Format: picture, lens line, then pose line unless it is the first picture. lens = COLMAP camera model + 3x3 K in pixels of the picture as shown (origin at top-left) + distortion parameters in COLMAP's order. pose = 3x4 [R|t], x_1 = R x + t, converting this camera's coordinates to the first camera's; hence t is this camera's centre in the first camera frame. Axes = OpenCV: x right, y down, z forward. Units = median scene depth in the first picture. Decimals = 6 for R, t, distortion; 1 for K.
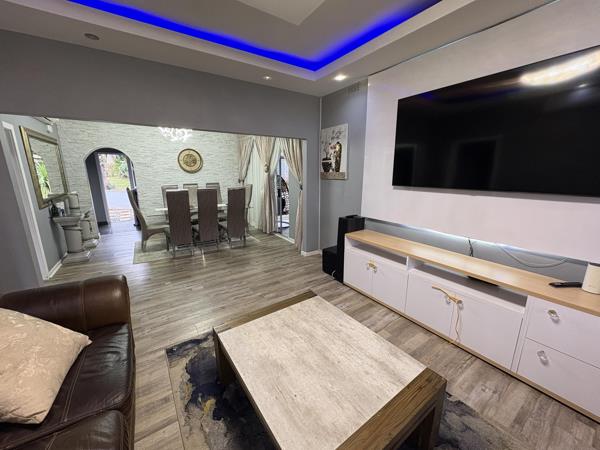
lens RADIAL K [[235.7, 0, 301.8], [0, 235.7, 226.2], [0, 0, 1]] dist [0.001052, -0.000196]
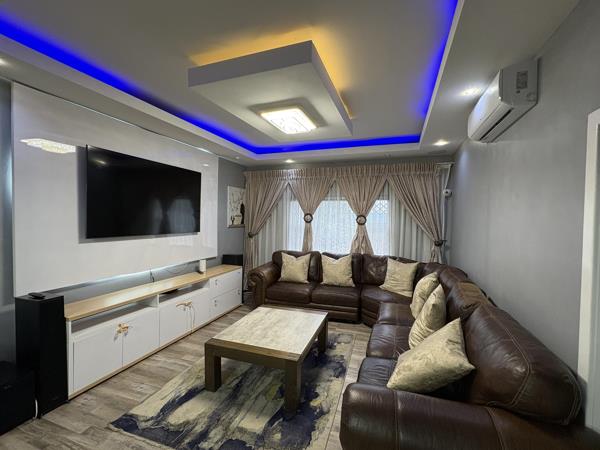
lens RADIAL K [[235.7, 0, 301.8], [0, 235.7, 226.2], [0, 0, 1]] dist [0.001052, -0.000196]
pose [[-0.569068, -0.033560, 0.821605, -0.897971], [0.172273, 0.972127, 0.159030, -0.261626], [-0.804042, 0.232039, -0.547425, 1.005078]]
